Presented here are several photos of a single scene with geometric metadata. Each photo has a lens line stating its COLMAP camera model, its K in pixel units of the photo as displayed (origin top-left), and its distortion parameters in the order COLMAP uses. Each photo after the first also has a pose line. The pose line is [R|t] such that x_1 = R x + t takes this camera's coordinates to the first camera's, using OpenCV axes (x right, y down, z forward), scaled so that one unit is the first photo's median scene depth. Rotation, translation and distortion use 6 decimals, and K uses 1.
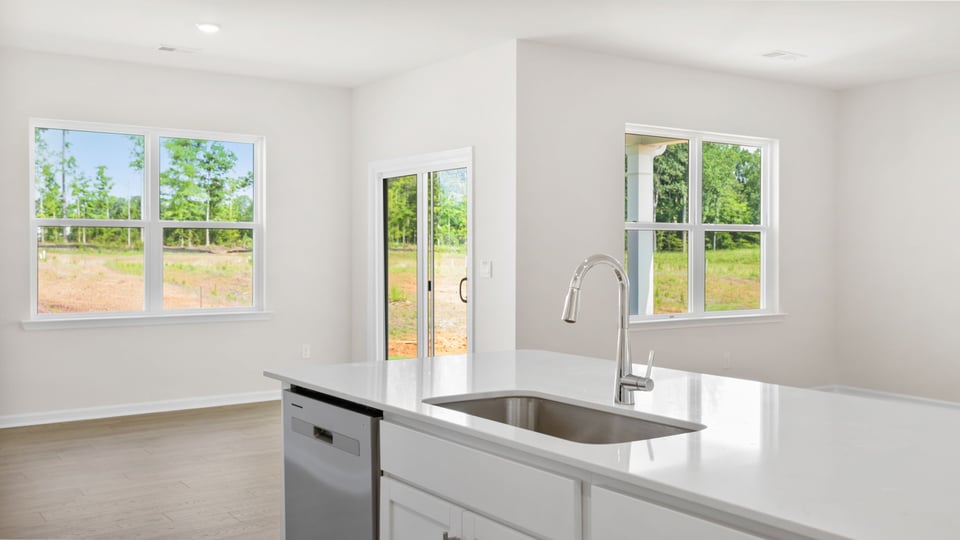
lens RADIAL K [[919.1, 0, 472.9], [0, 919.1, 259.4], [0, 0, 1]] dist [0.034168, 0.000000]
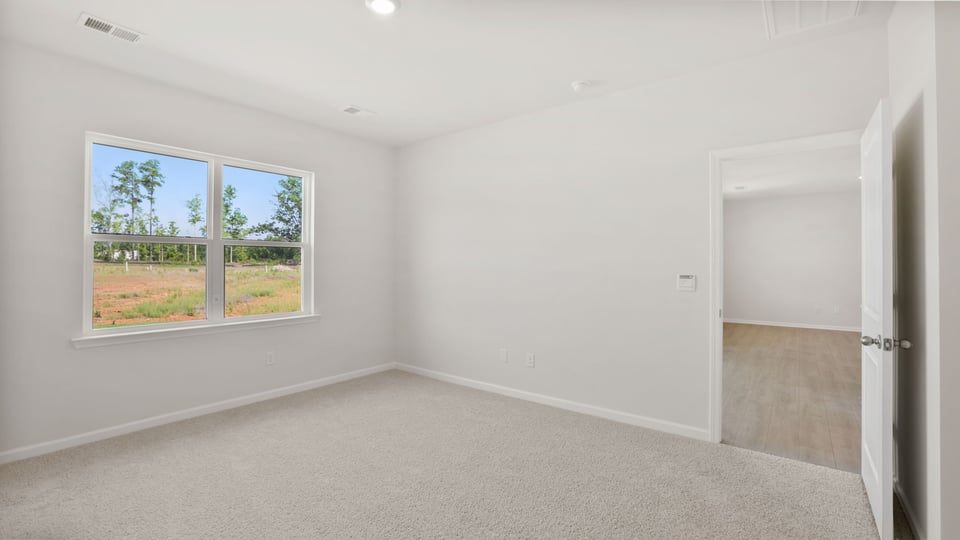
lens RADIAL K [[415.9, 0, 481.3], [0, 415.9, 256.0], [0, 0, 1]] dist [-0.039876, 0.012920]
pose [[0.969016, 0.006323, 0.246916, 0.470168], [0.001712, 0.999476, -0.032311, -0.001039], [-0.246991, 0.031733, 0.968498, 0.481934]]
